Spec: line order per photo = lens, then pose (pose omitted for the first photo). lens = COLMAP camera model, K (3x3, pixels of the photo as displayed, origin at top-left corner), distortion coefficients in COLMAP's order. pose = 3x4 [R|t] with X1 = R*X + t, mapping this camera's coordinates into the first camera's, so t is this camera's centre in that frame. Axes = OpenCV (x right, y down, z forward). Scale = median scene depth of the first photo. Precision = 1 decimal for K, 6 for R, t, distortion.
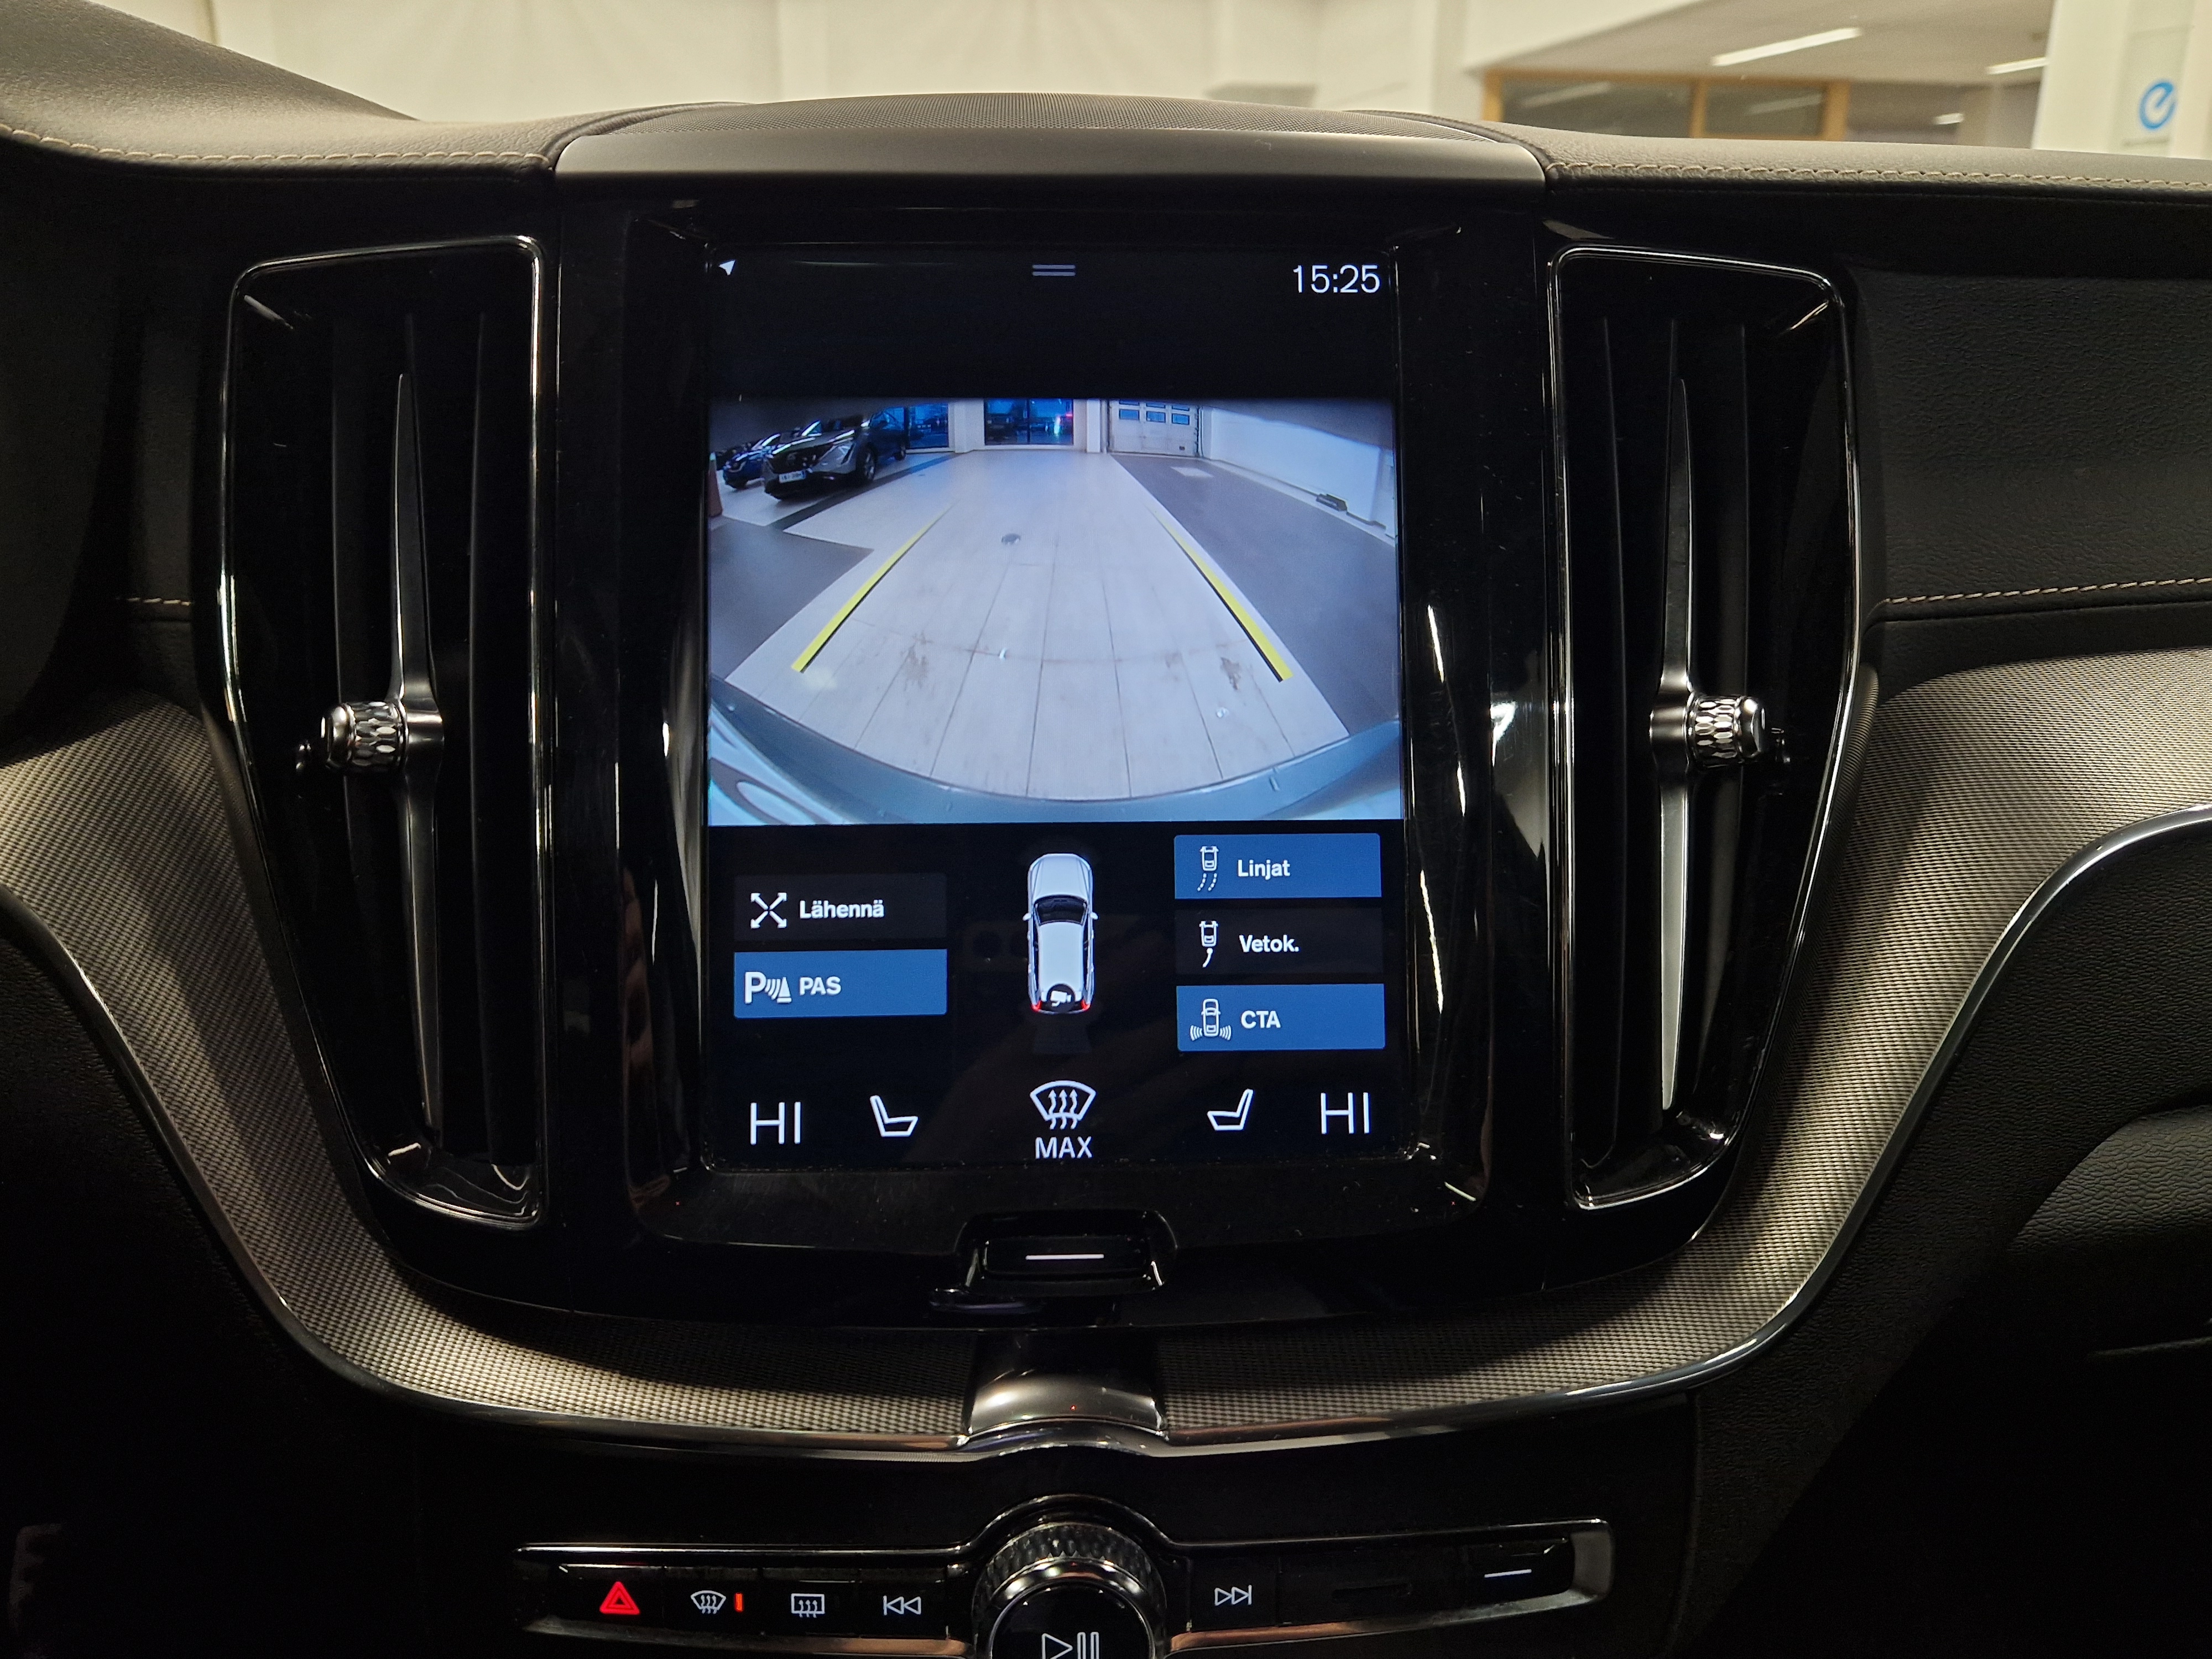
lens RADIAL K [[1631.5, 0, 1100.0], [0, 1631.5, 839.5], [0, 0, 1]] dist [0.084180, -0.096503]
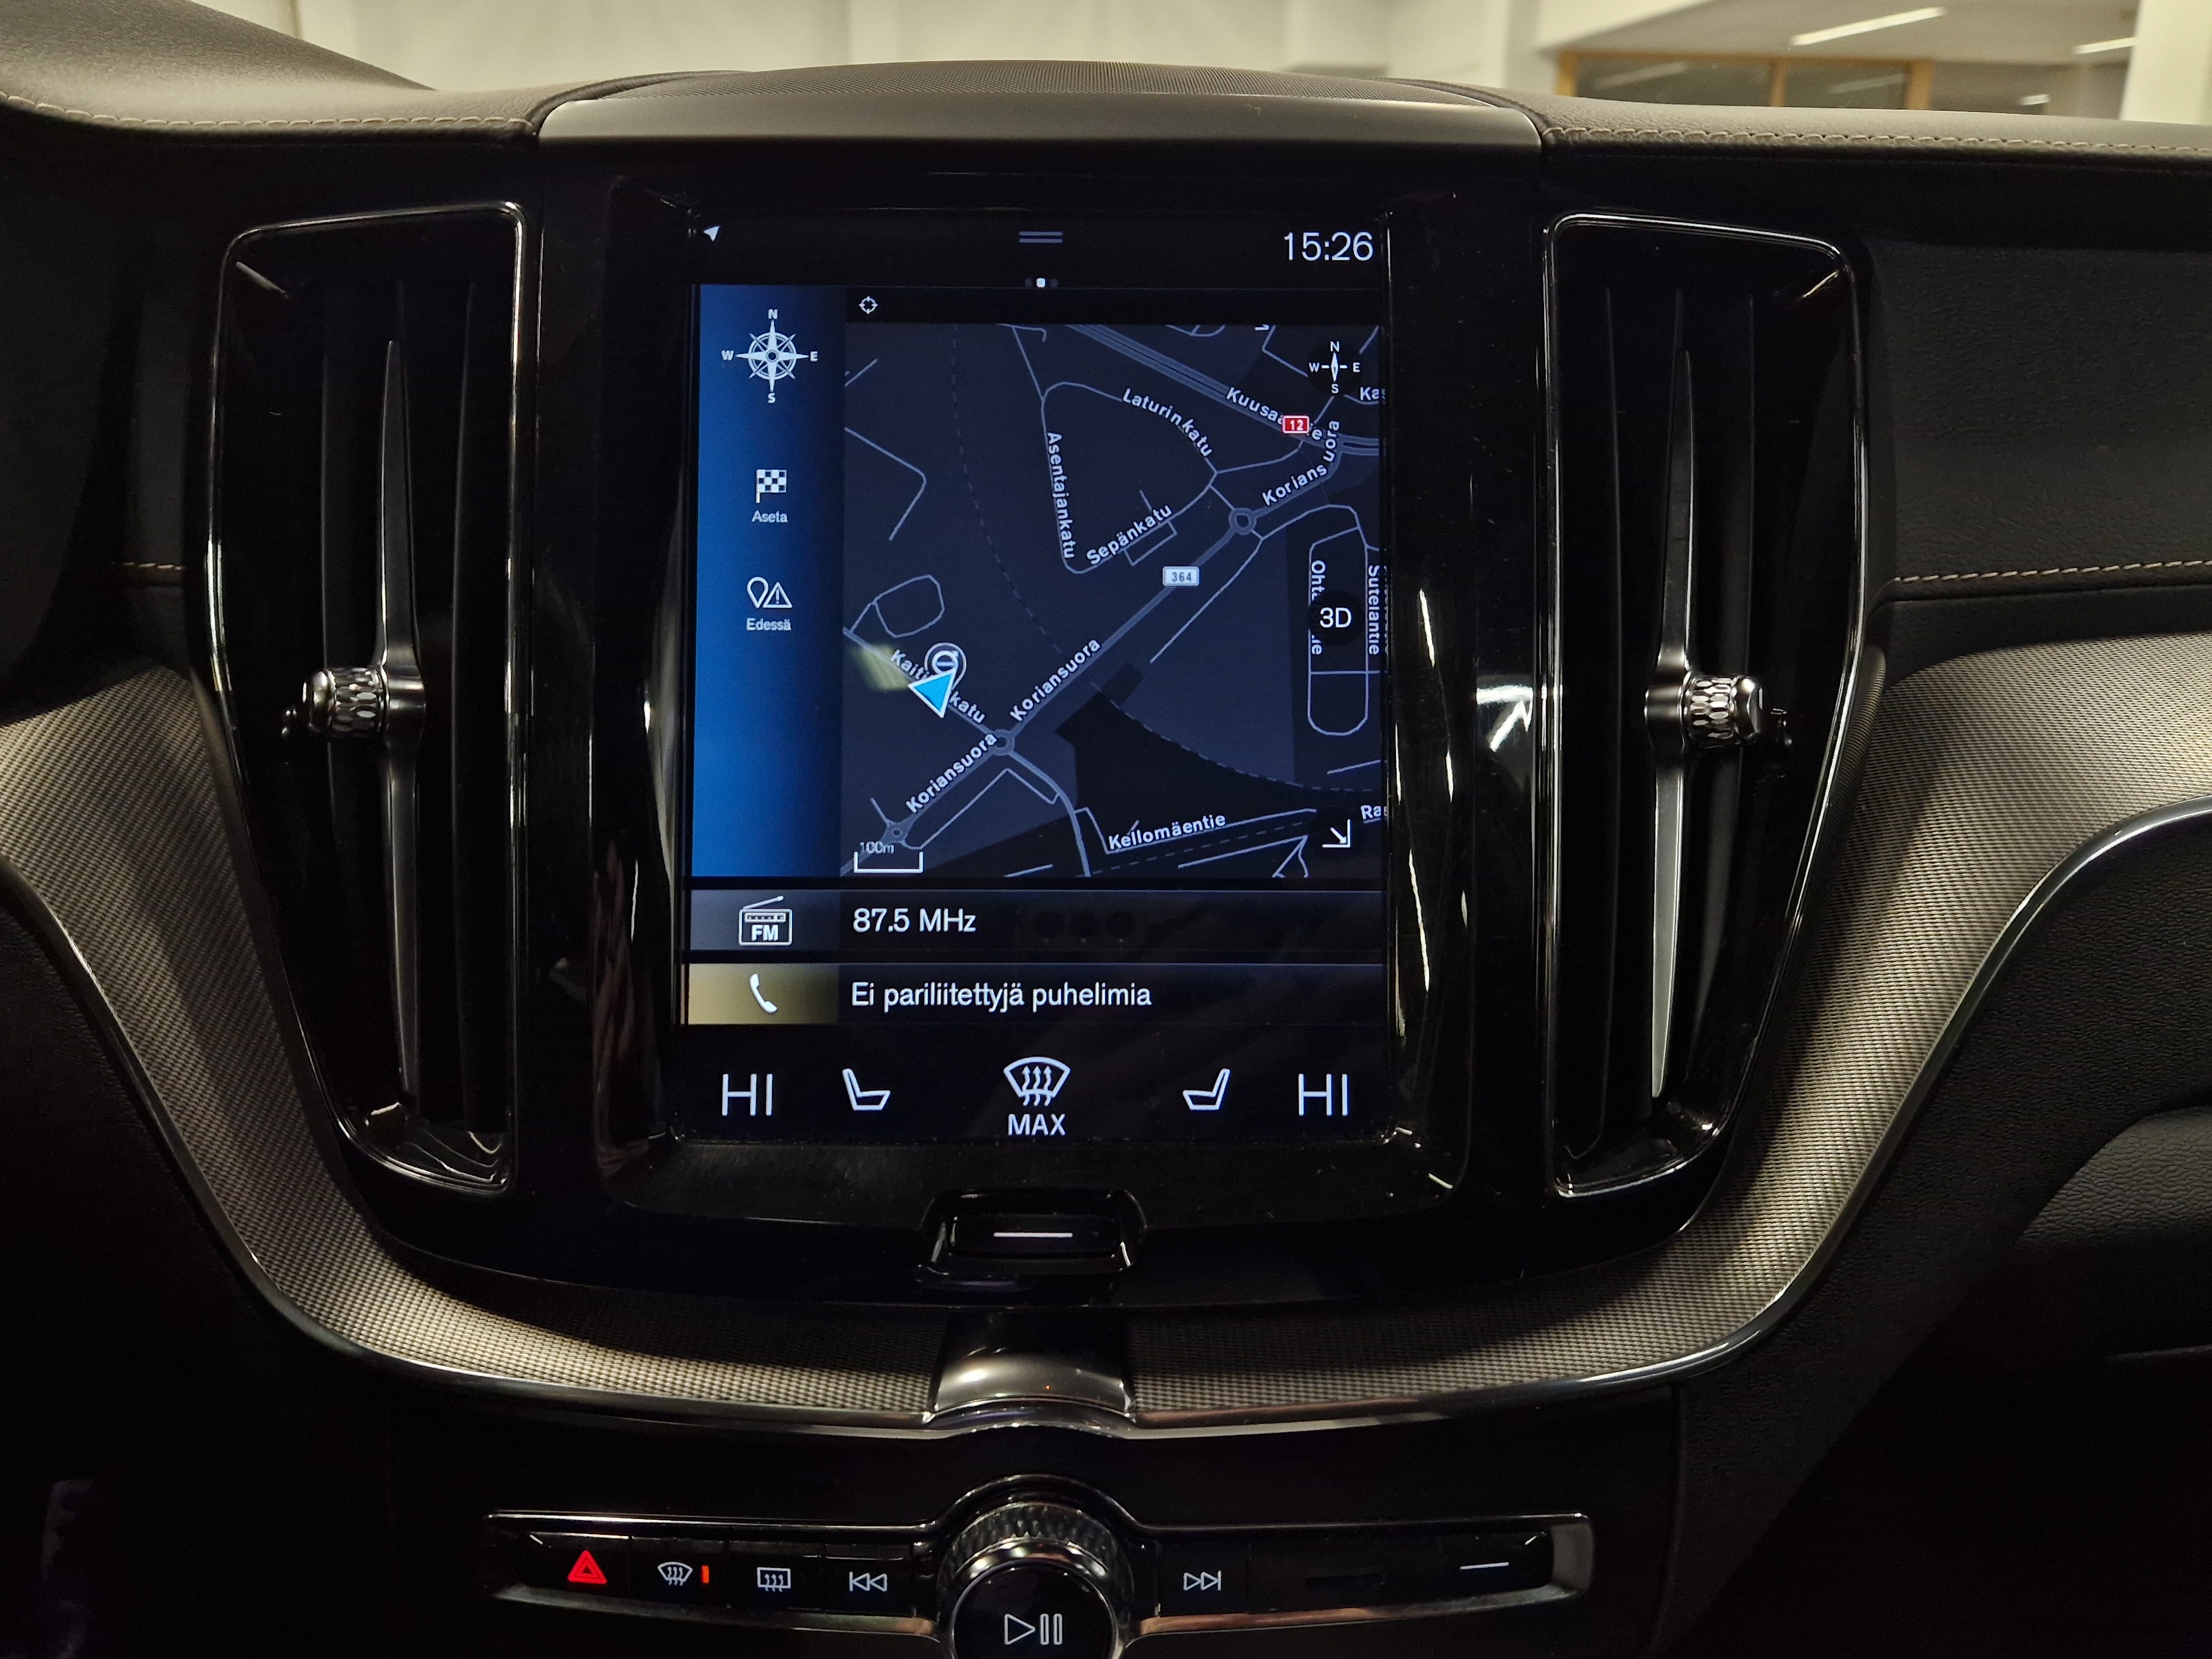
lens RADIAL K [[1634.2, 0, 1106.0], [0, 1634.2, 829.5], [0, 0, 1]] dist [0.083917, -0.094417]
pose [[0.999423, 0.012611, -0.031523, 0.047986], [-0.012498, 0.999915, 0.003789, 0.005426], [0.031568, -0.003393, 0.999496, 0.011100]]
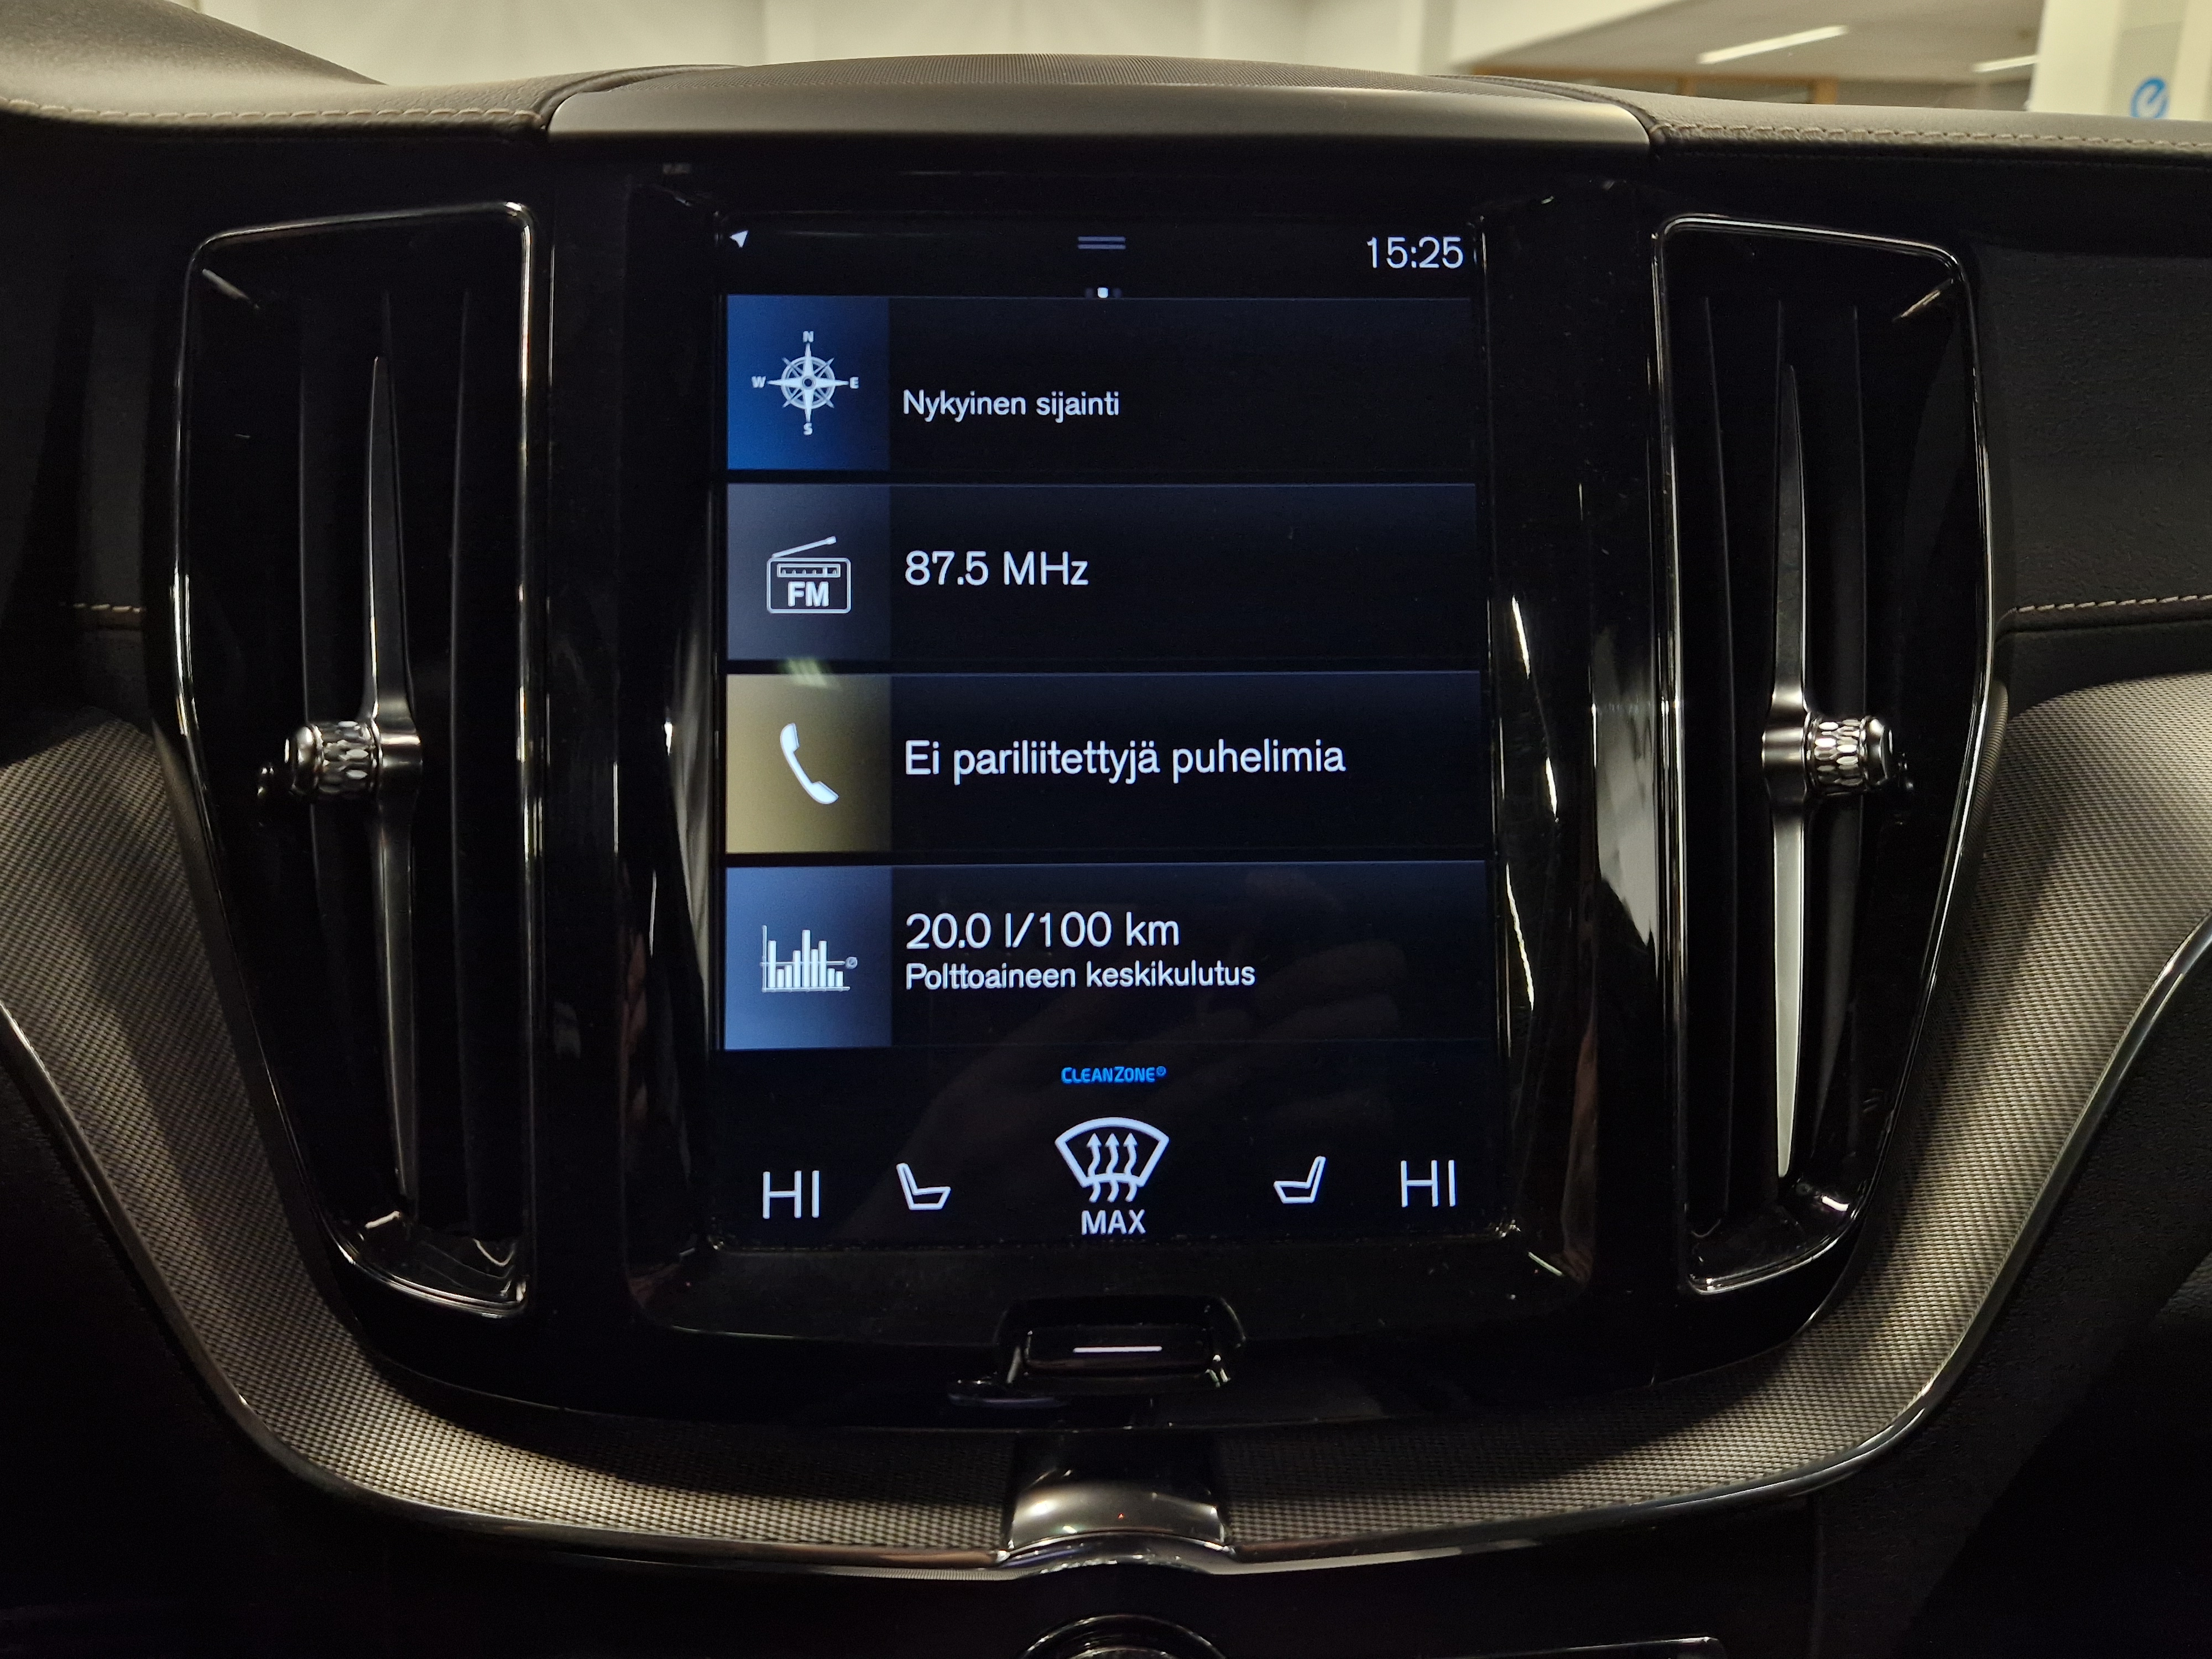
lens RADIAL K [[1636.1, 0, 1087.6], [0, 1636.1, 823.9], [0, 0, 1]] dist [0.080339, -0.087314]
pose [[0.999997, 0.001524, 0.001768, -0.037681], [-0.001515, 0.999985, -0.005181, -0.023805], [-0.001776, 0.005178, 0.999985, 0.101277]]
